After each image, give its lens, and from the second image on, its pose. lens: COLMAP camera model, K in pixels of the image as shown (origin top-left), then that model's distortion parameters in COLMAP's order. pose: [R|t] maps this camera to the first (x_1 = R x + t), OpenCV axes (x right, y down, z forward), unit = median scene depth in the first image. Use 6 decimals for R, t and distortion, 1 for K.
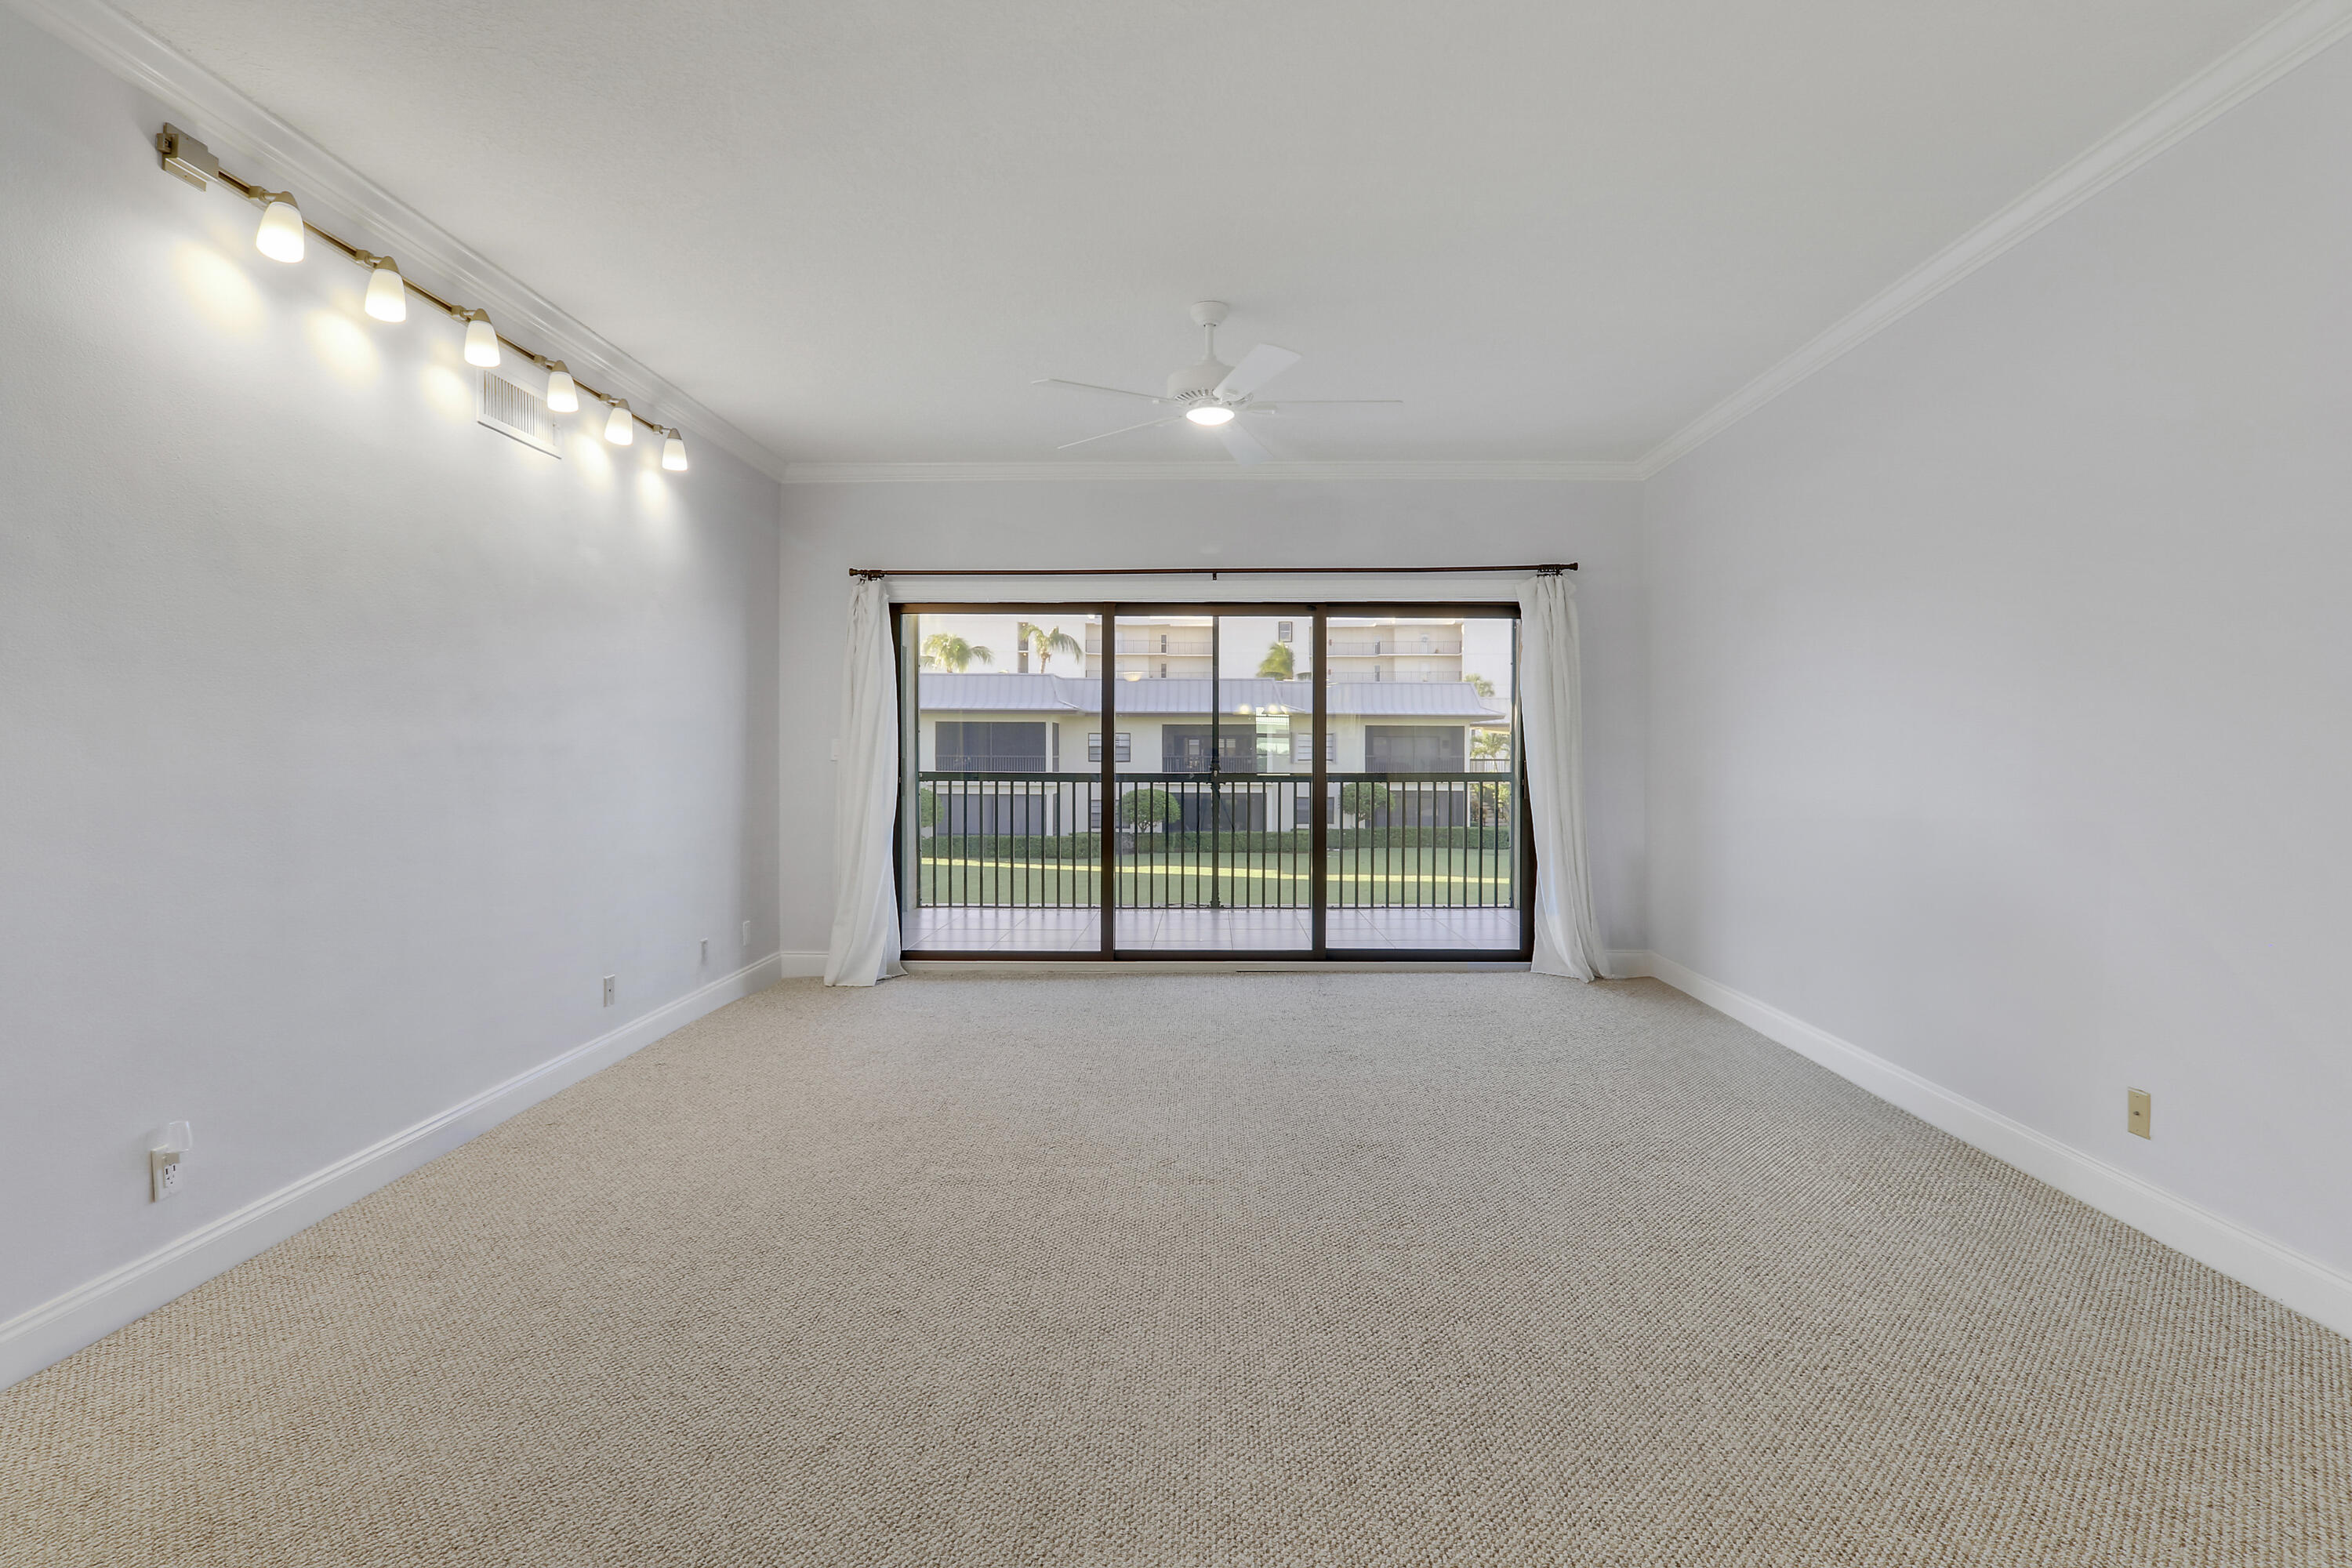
lens RADIAL K [[1120.8, 0, 1214.2], [0, 1120.8, 768.5], [0, 0, 1]] dist [0.002345, -0.015496]
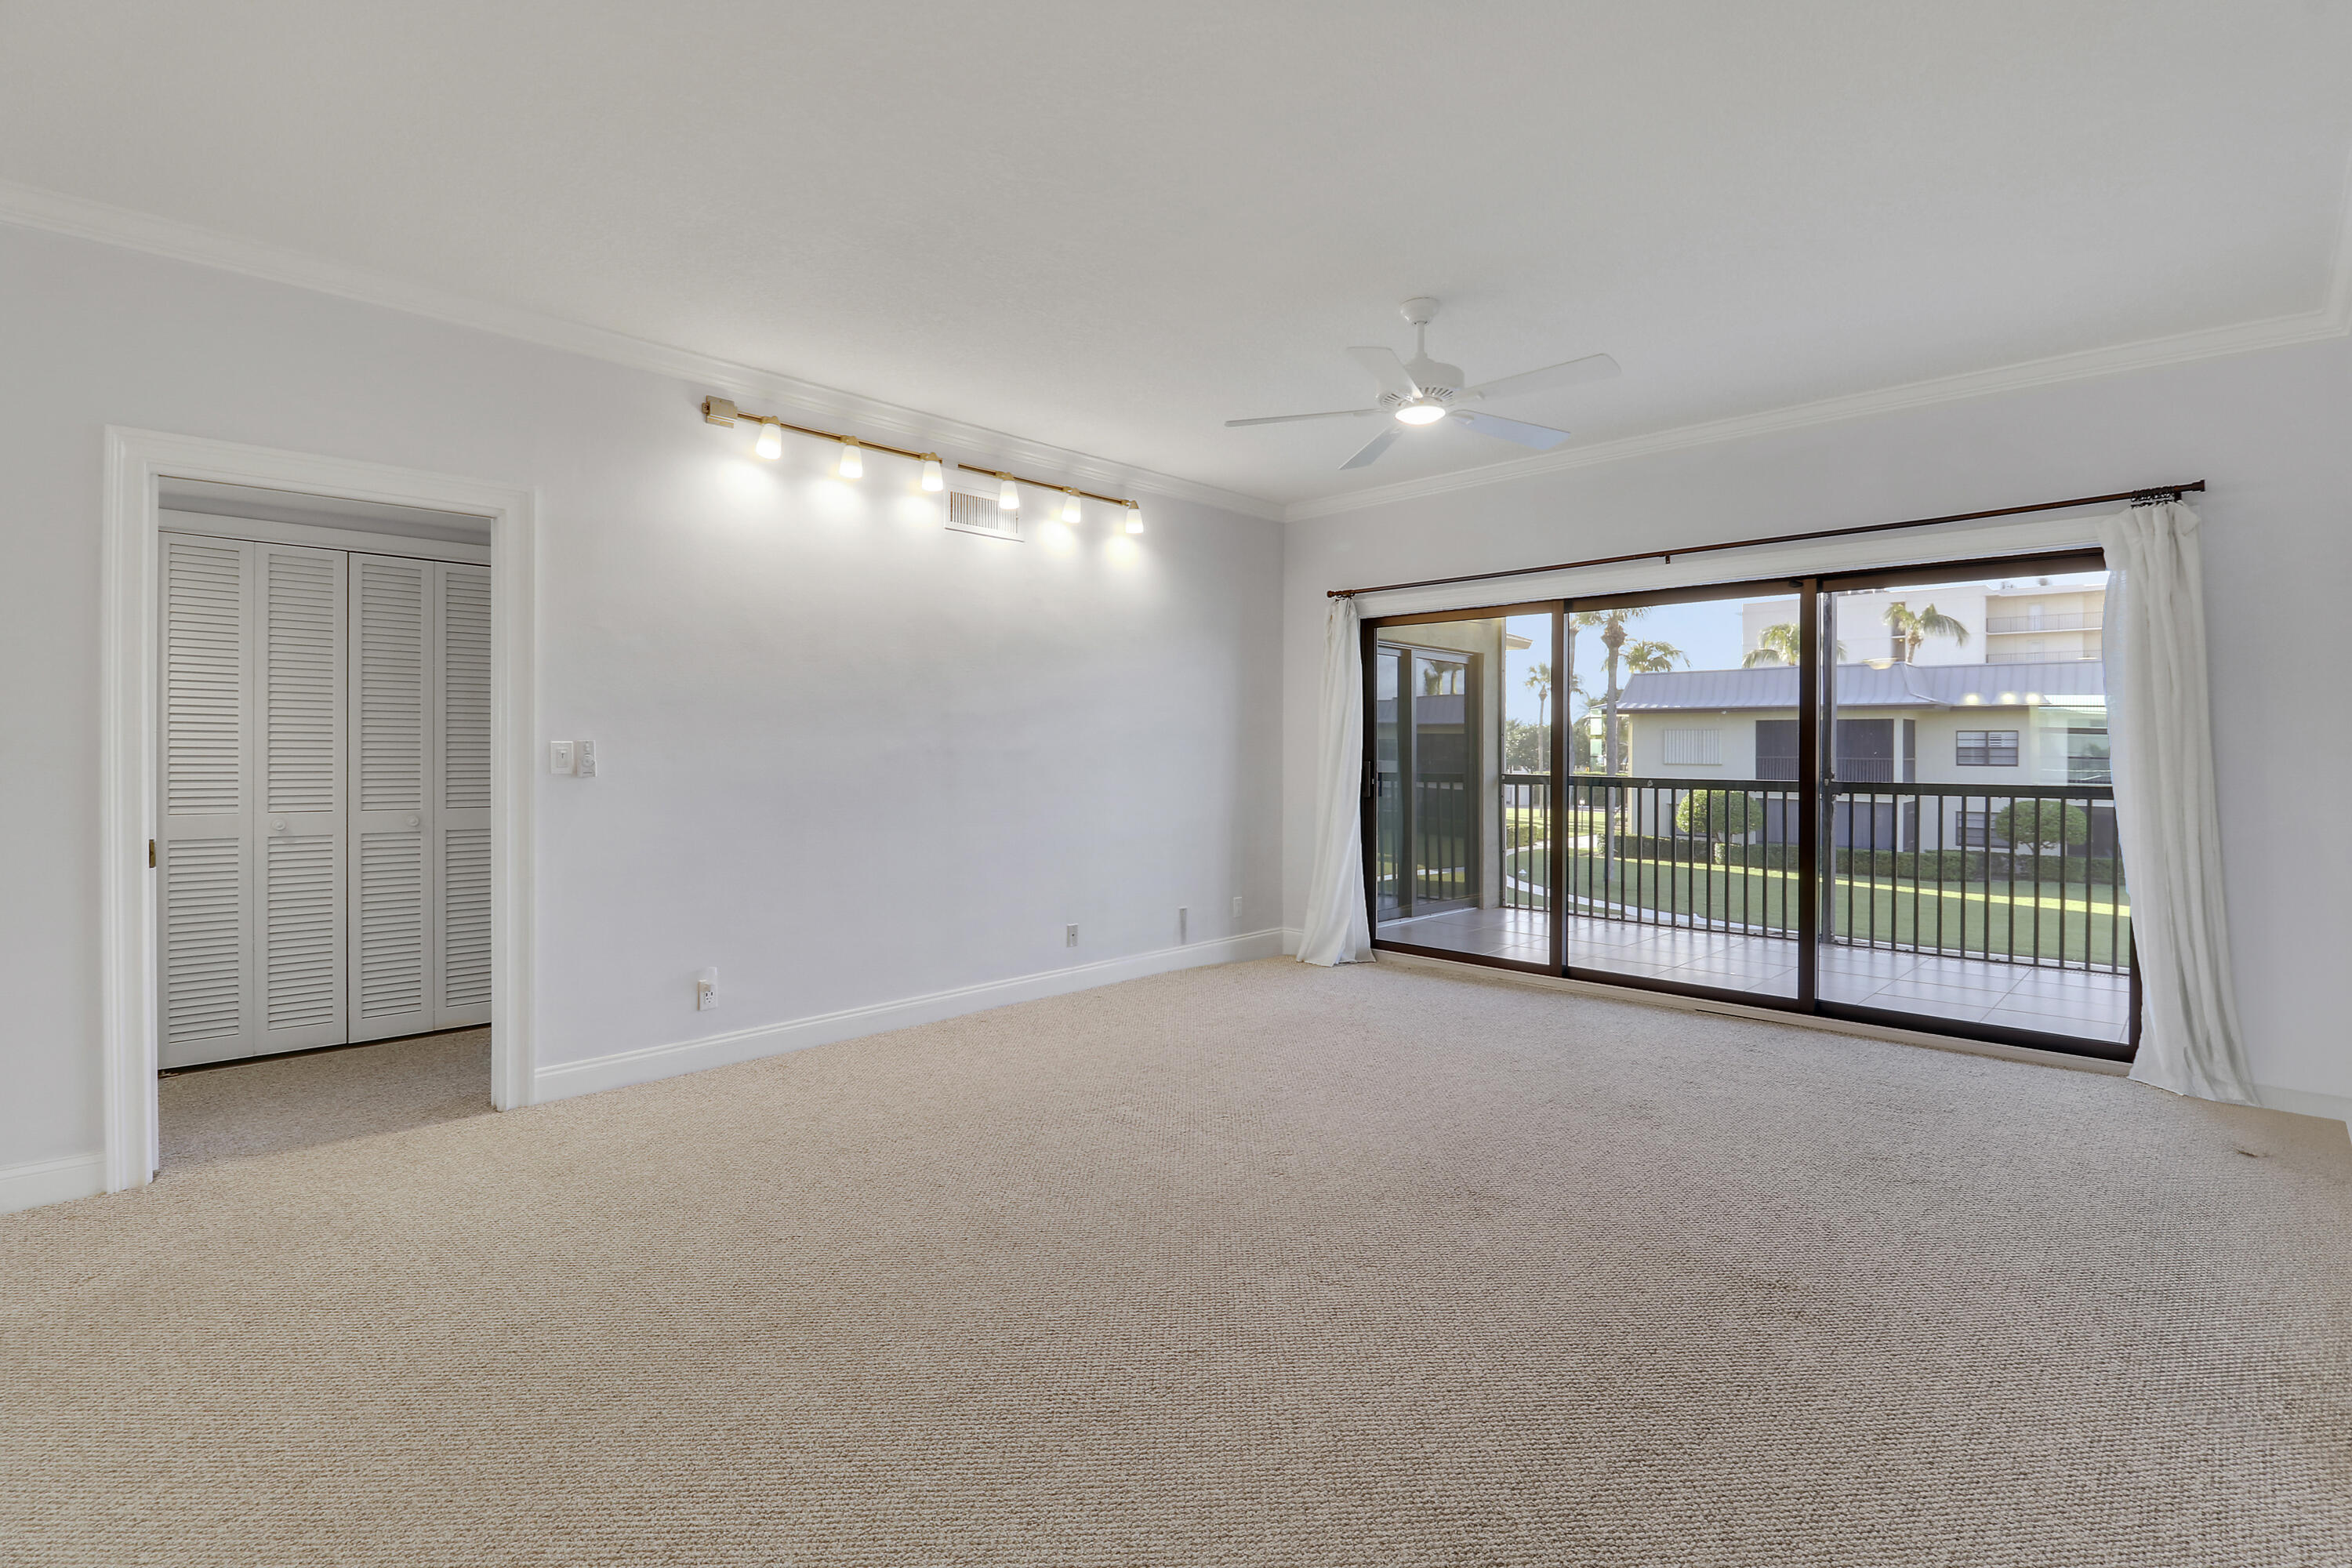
lens RADIAL K [[1103.2, 0, 1182.0], [0, 1103.2, 752.2], [0, 0, 1]] dist [0.003993, -0.015302]
pose [[0.721237, 0.002949, -0.692683, 0.327848], [-0.013137, 0.999869, -0.009422, -0.005418], [0.692564, 0.015895, 0.721181, 0.104034]]
